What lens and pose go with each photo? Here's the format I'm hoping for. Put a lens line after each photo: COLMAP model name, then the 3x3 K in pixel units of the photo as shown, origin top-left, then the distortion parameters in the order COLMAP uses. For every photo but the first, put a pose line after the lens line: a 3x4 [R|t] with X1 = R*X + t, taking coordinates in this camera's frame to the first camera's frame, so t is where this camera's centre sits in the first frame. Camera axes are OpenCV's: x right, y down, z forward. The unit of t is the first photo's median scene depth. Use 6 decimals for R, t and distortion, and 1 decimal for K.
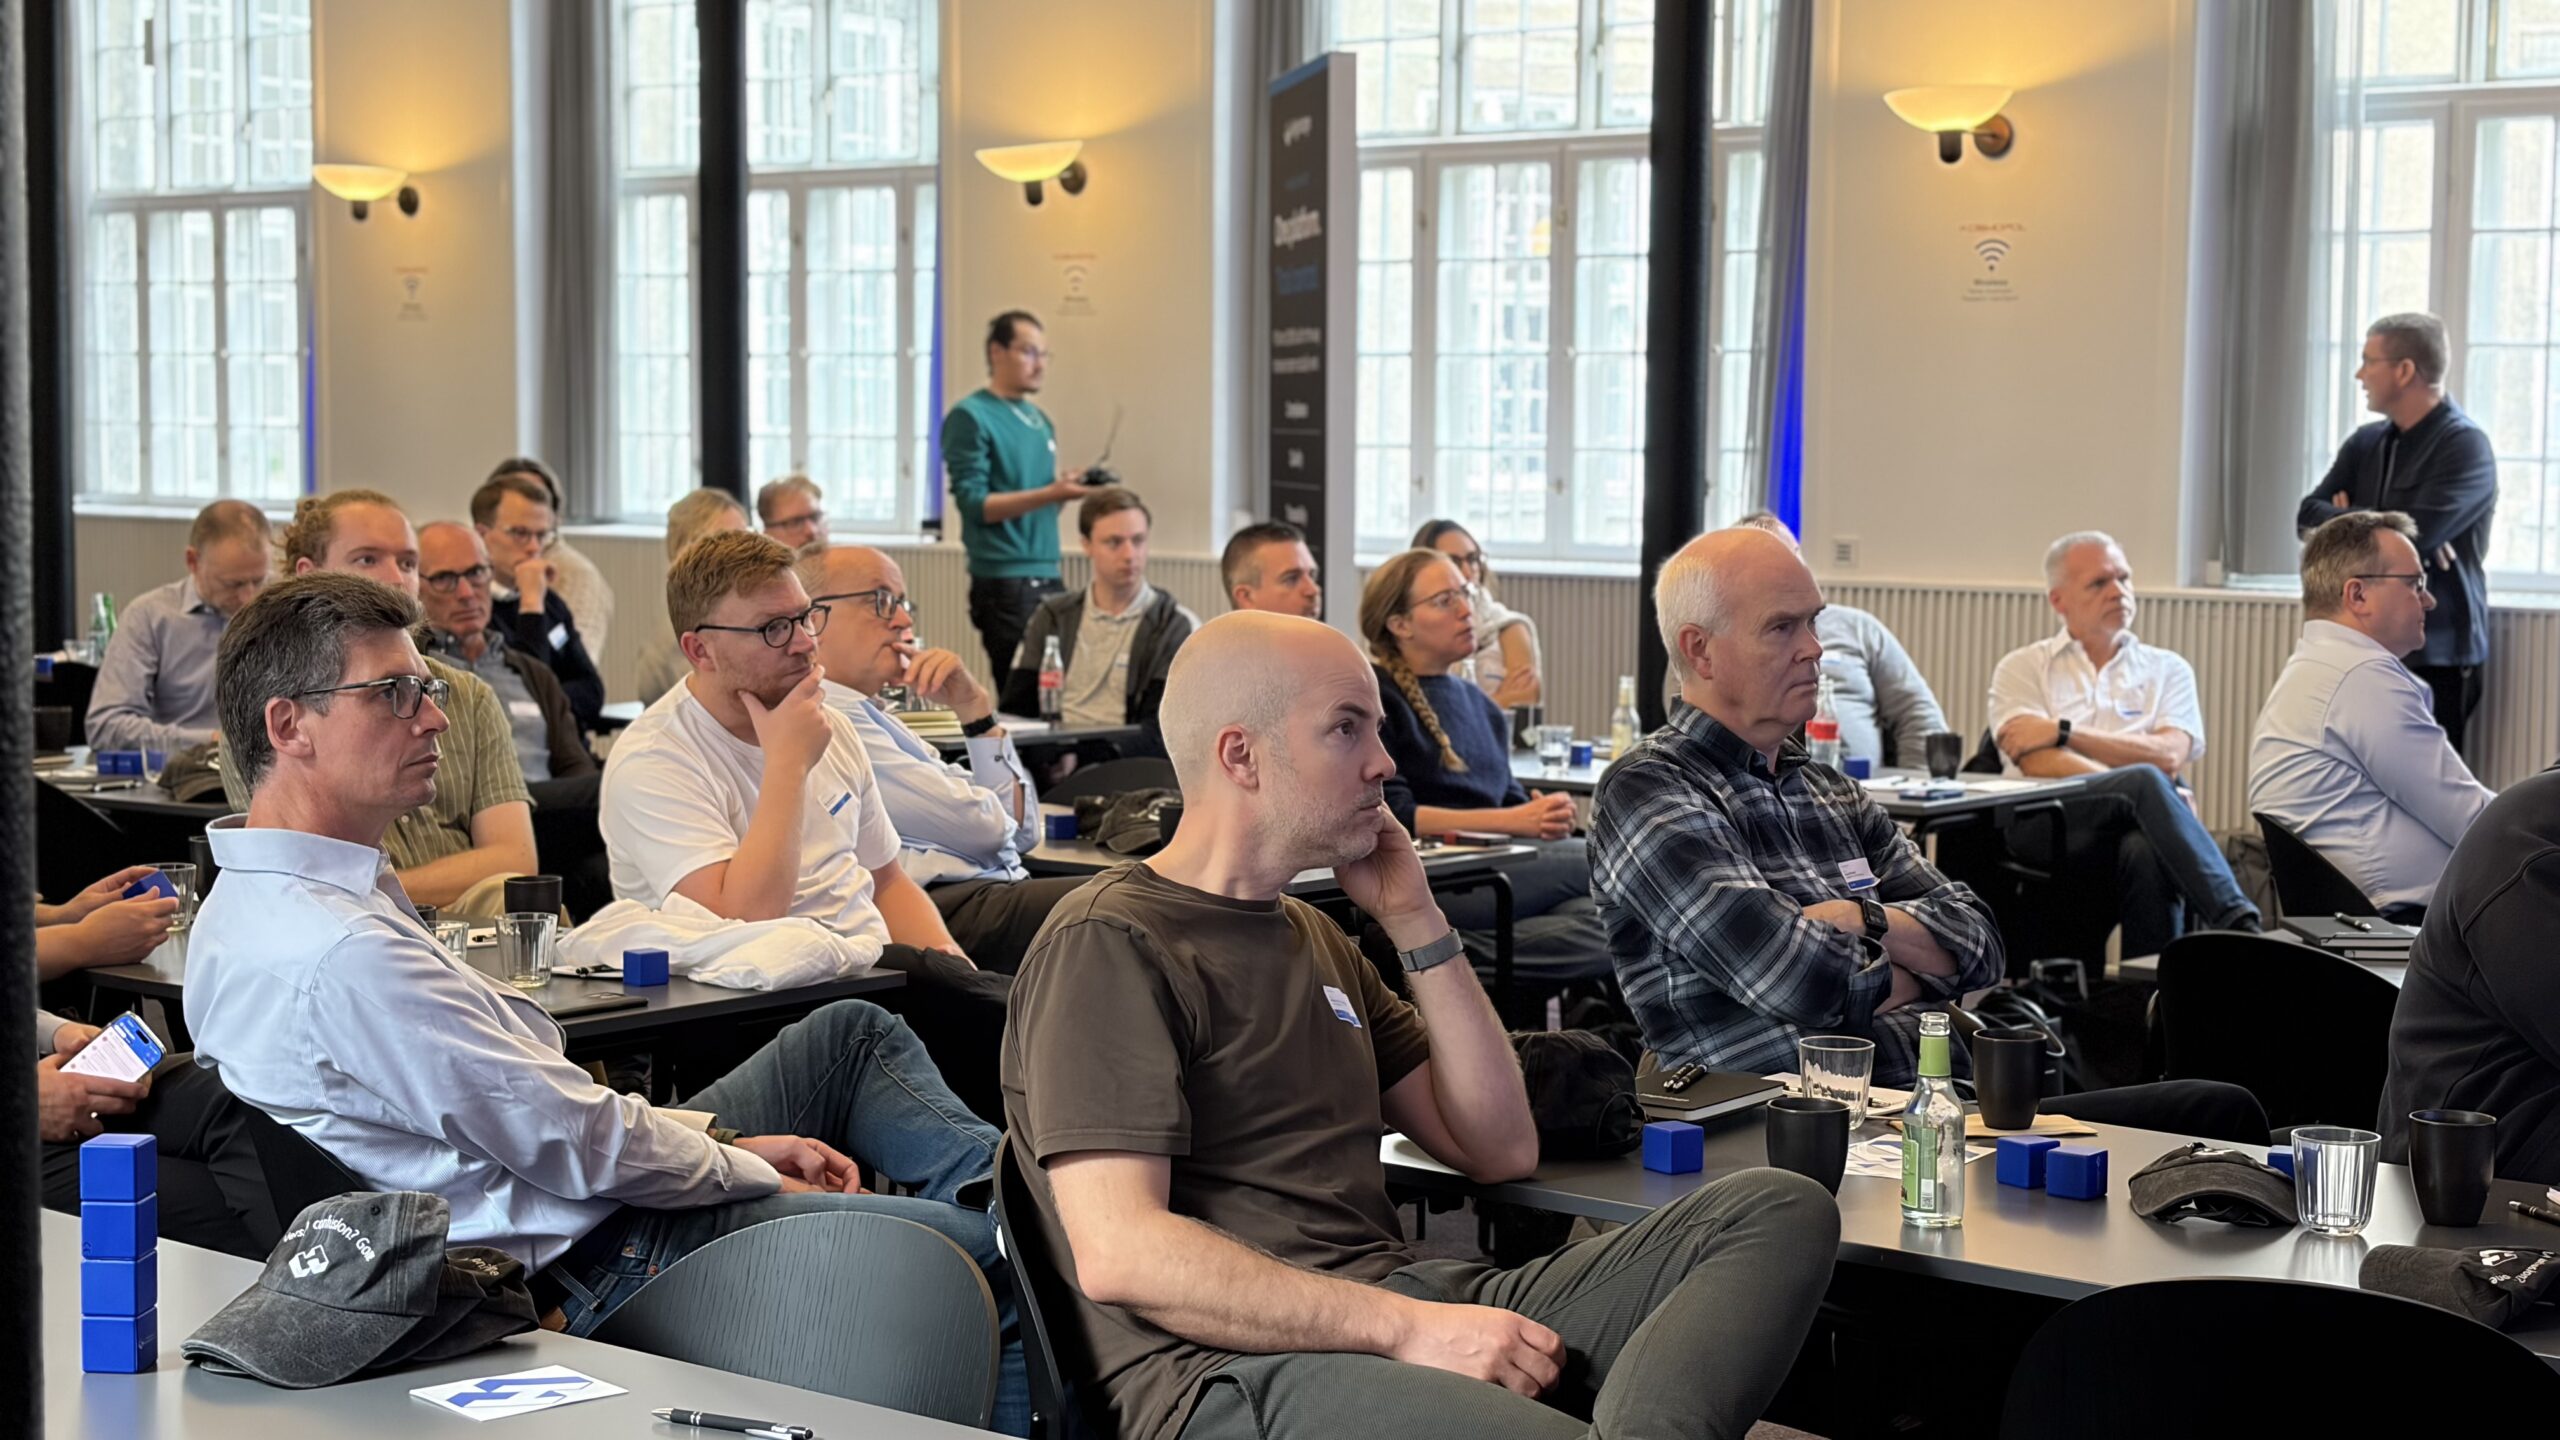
lens RADIAL K [[3808.5, 0, 1280.8], [0, 3808.5, 717.7], [0, 0, 1]] dist [0.055466, 0.000000]
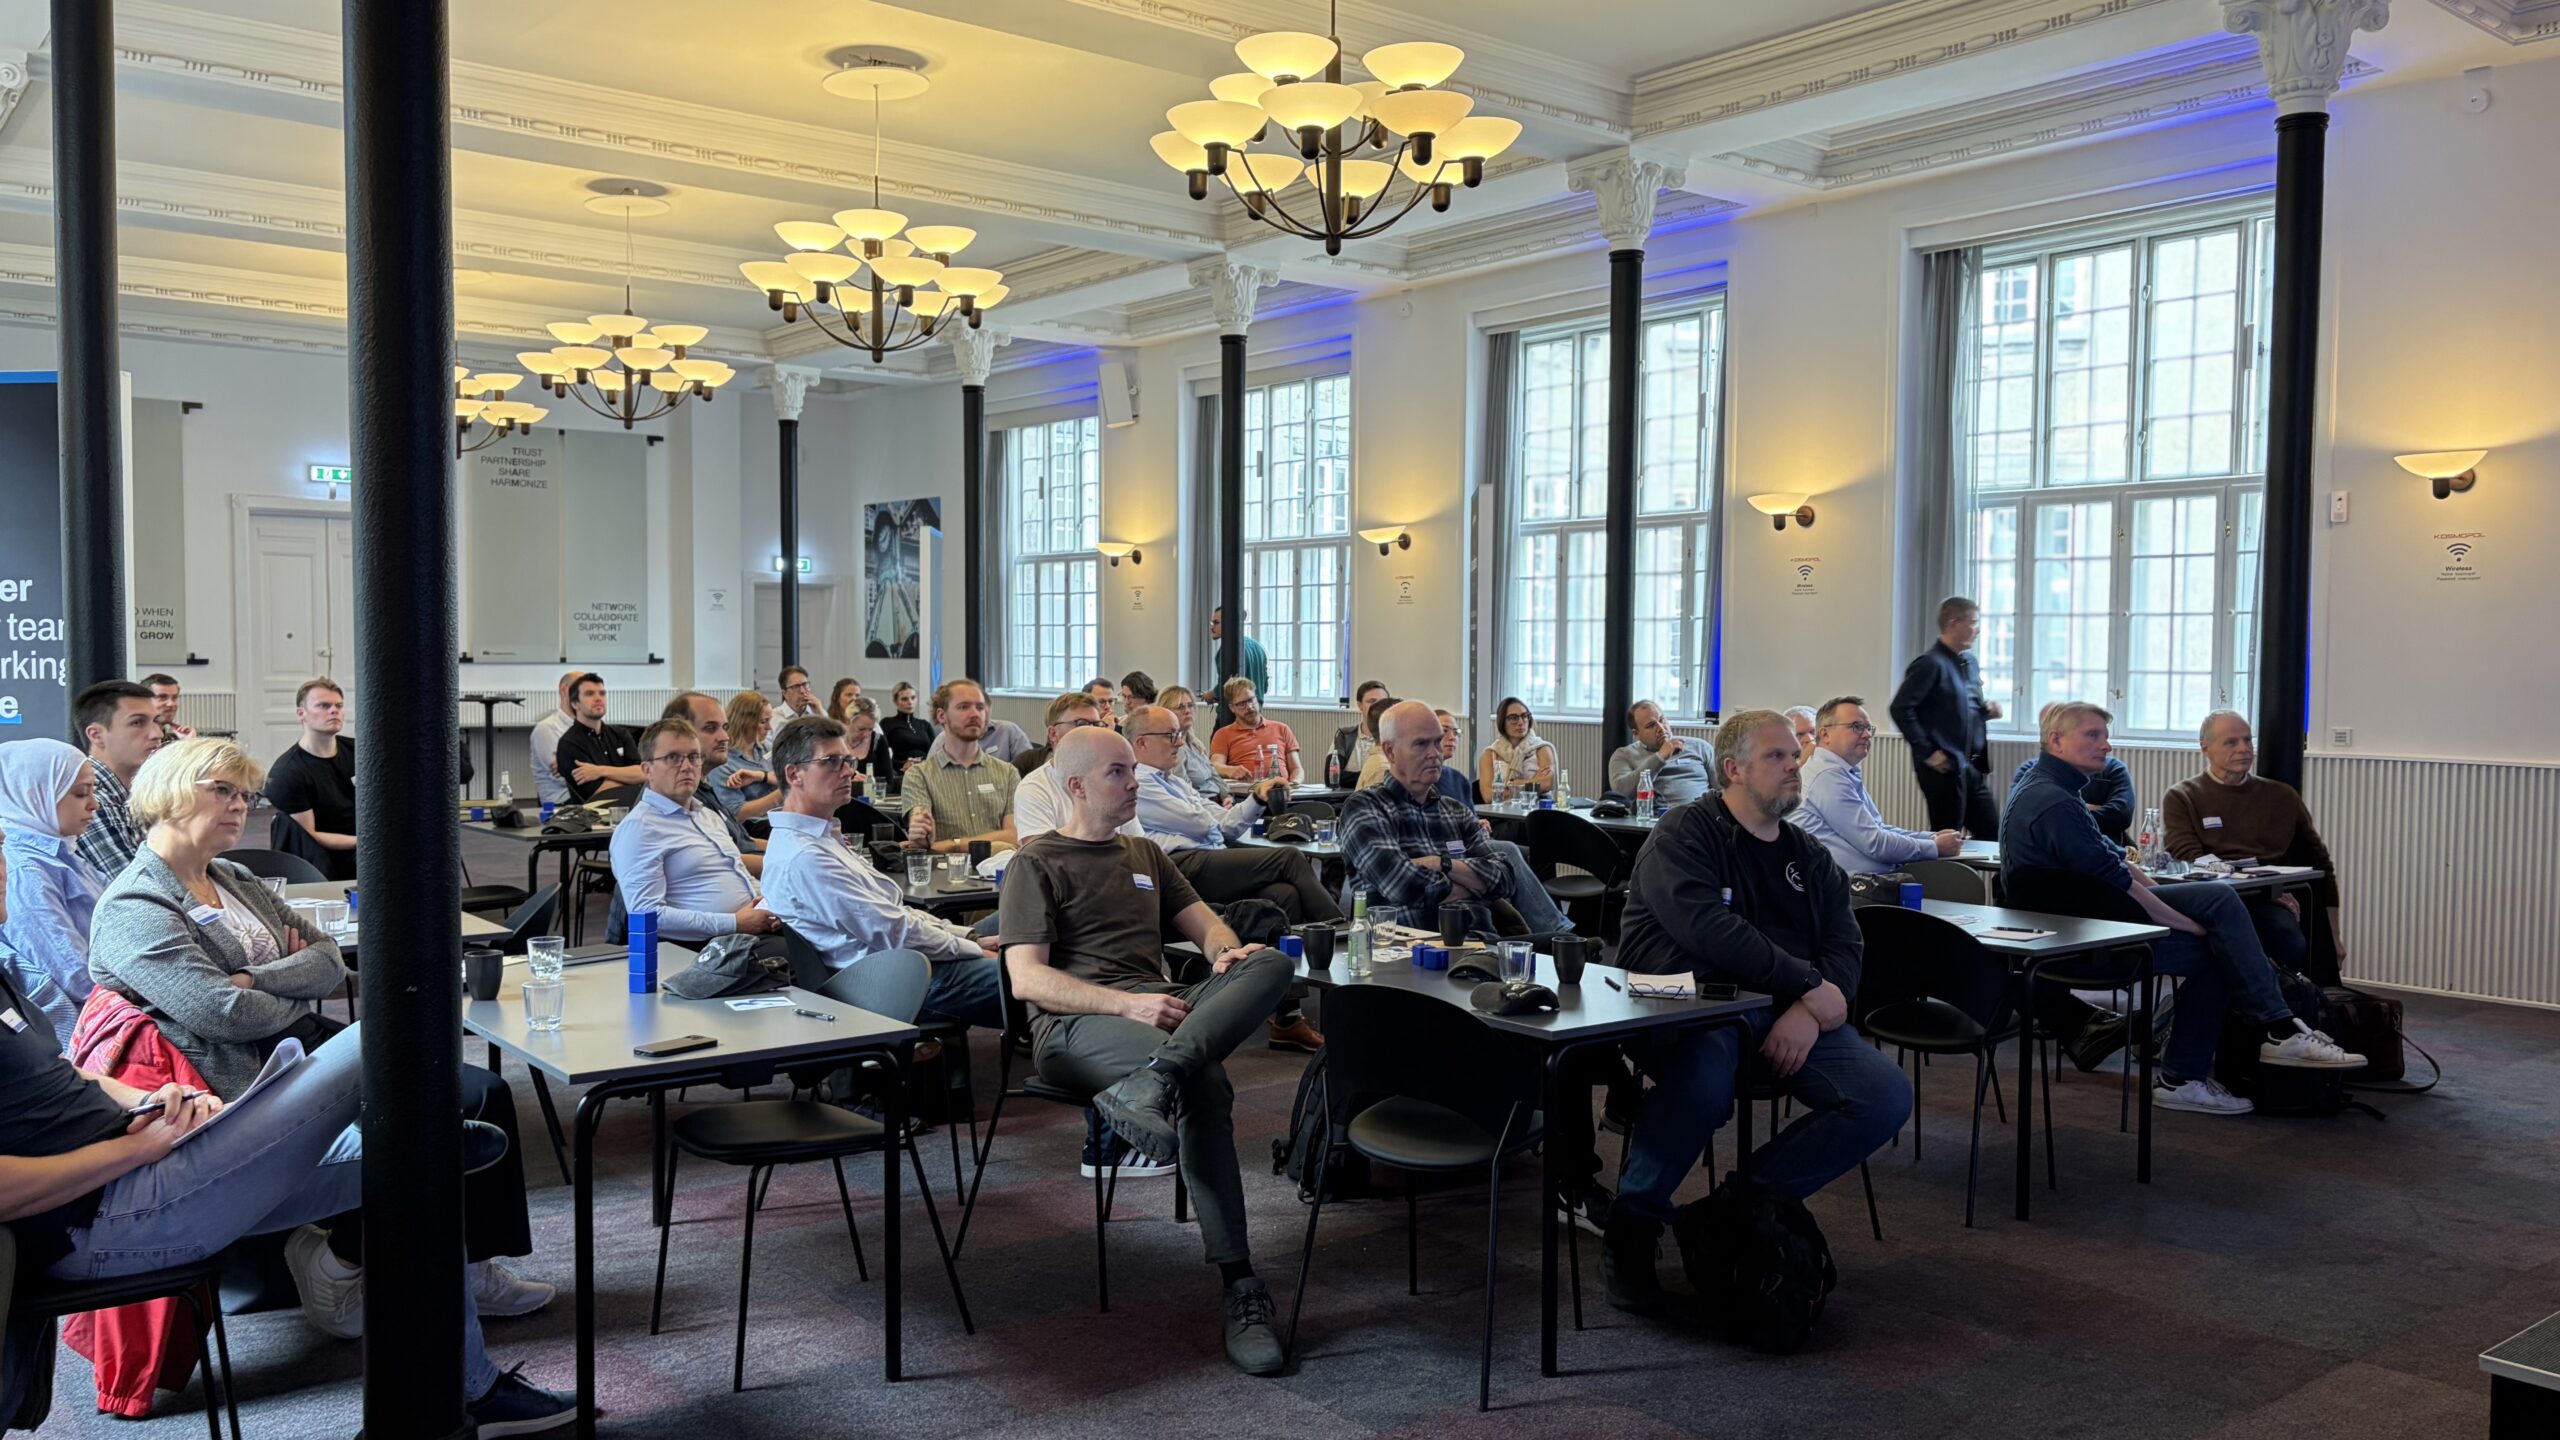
lens RADIAL K [[1939.4, 0, 1279.0], [0, 1939.4, 732.9], [0, 0, 1]] dist [-0.082154, -0.002434]
pose [[0.969215, 0.003428, -0.246194, 0.350067], [-0.011902, 0.999386, -0.032941, 0.011898], [0.245930, 0.034857, 0.968661, -0.198204]]
